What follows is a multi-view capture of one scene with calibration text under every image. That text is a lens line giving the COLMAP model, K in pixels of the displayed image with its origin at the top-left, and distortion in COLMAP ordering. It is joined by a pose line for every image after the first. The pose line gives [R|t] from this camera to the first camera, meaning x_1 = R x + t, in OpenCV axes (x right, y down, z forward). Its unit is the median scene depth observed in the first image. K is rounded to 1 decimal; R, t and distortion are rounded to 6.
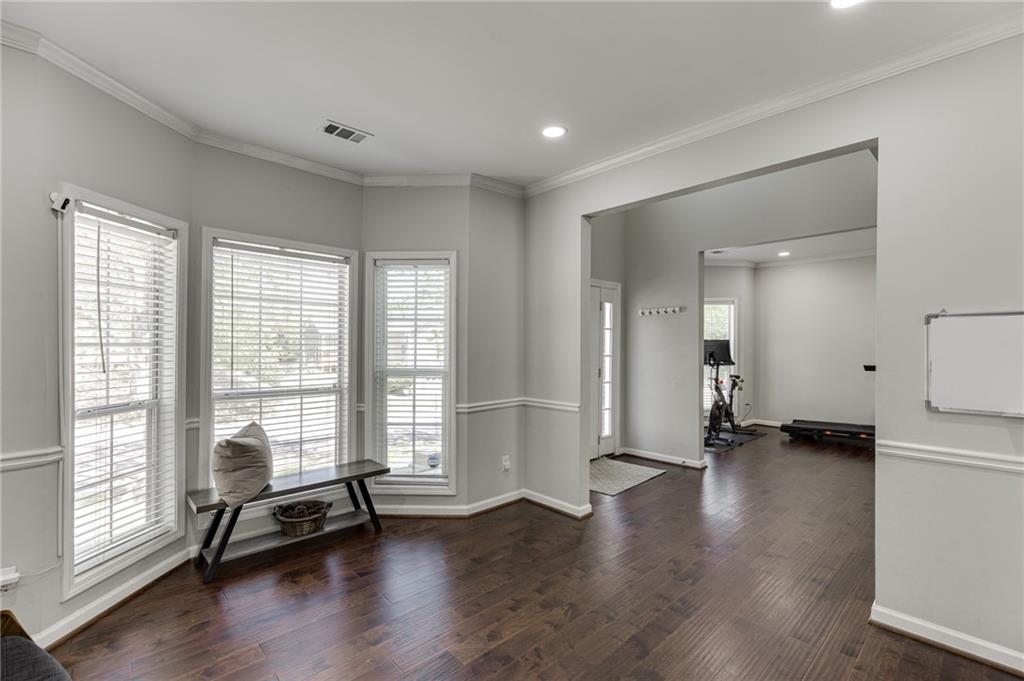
lens RADIAL K [[455.1, 0, 512.9], [0, 455.1, 346.0], [0, 0, 1]] dist [0.007496, -0.001478]
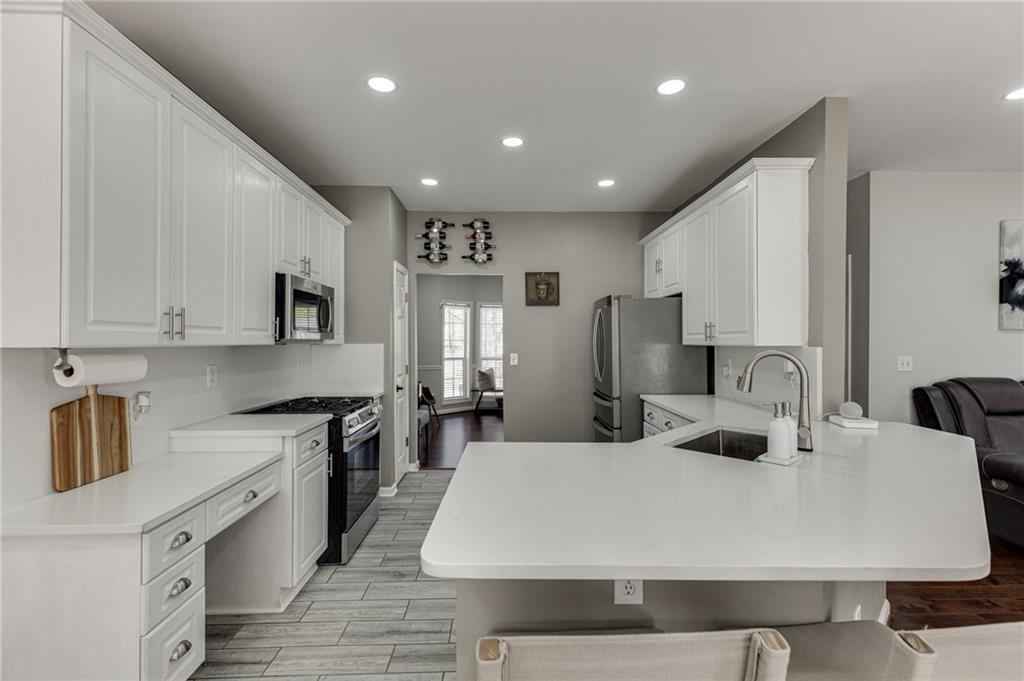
lens RADIAL K [[455.1, 0, 508.2], [0, 455.1, 338.4], [0, 0, 1]] dist [0.007496, -0.001478]
pose [[0.740648, -0.004469, -0.671879, 1.605137], [-0.002867, 0.999948, -0.009811, 0.012301], [0.671888, 0.009193, 0.740596, -1.177780]]
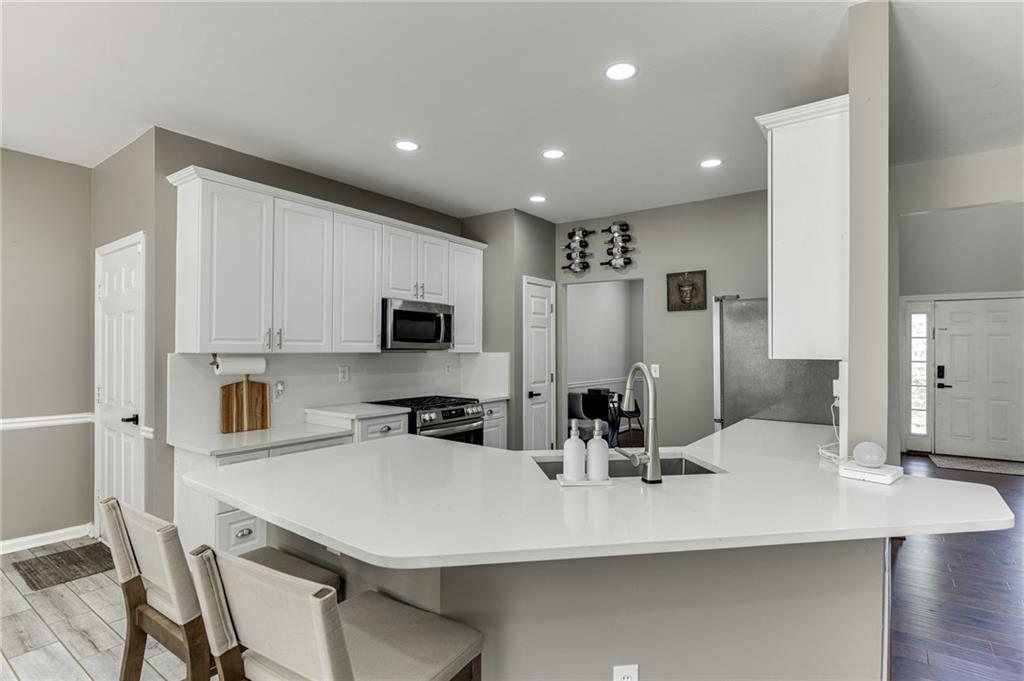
lens RADIAL K [[504.4, 0, 527.8], [0, 504.4, 346.0], [0, 0, 1]] dist [-0.005006, -0.001054]
pose [[0.192855, -0.004897, -0.981215, 2.083452], [-0.009528, 0.999931, -0.006863, 0.004758], [0.981181, 0.010672, 0.192795, -0.637173]]
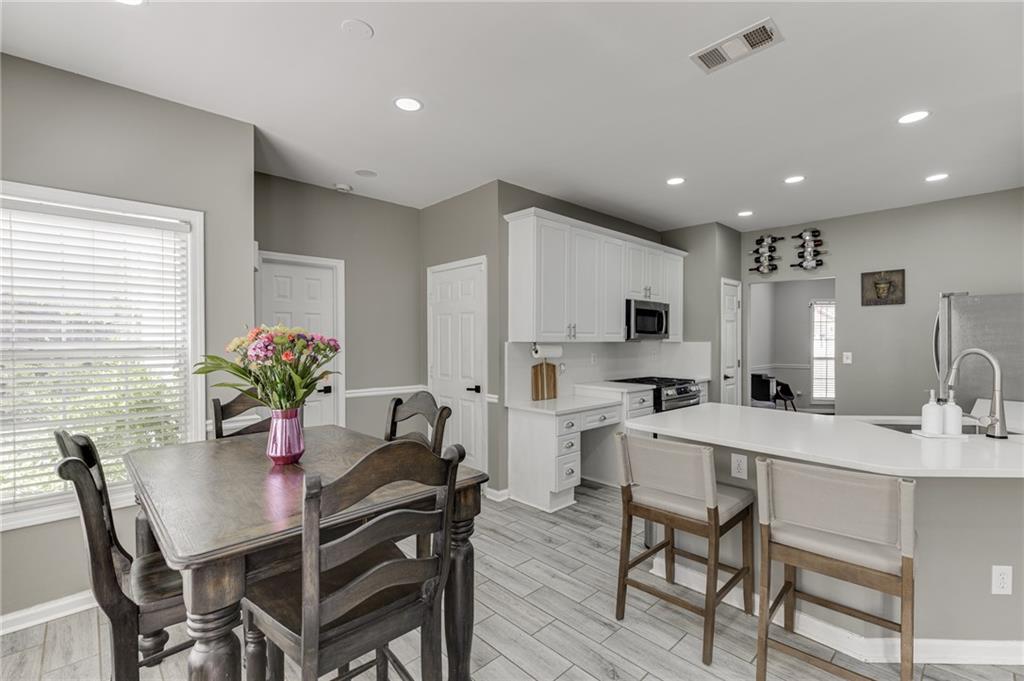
lens RADIAL K [[455.1, 0, 523.1], [0, 455.1, 343.0], [0, 0, 1]] dist [0.007496, -0.001478]
pose [[0.012009, 0.008537, -0.999891, 2.254330], [-0.009004, 0.999924, 0.008429, 0.011285], [0.999887, 0.008902, 0.012085, -1.181996]]
